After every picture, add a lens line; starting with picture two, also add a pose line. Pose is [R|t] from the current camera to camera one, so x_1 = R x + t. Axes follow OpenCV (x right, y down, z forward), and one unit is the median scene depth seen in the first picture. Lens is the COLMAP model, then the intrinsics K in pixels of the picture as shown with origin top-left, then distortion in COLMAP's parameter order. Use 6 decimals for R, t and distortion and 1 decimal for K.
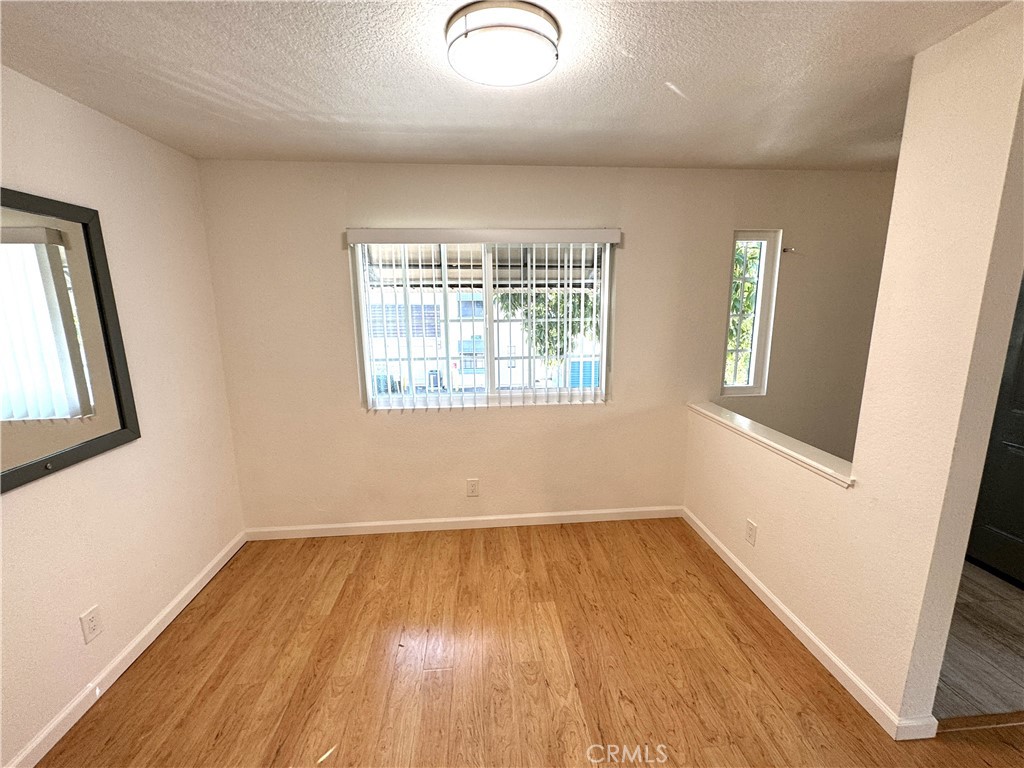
lens RADIAL K [[413.6, 0, 514.5], [0, 413.6, 385.1], [0, 0, 1]] dist [-0.000649, -0.000144]
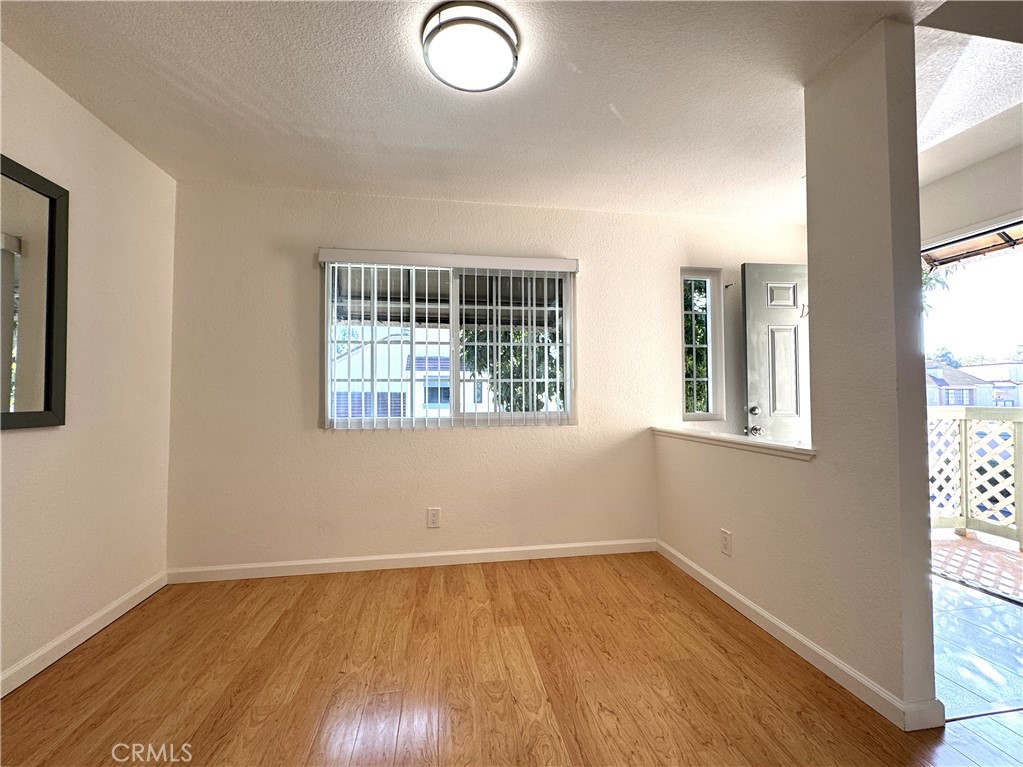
lens RADIAL K [[415.2, 0, 511.5], [0, 415.2, 383.5], [0, 0, 1]] dist [-0.001274, -0.000405]
pose [[0.997322, 0.006348, 0.072857, 0.004404], [0.009276, 0.977201, -0.212112, 0.206911], [-0.072543, 0.212220, 0.974526, 0.022269]]
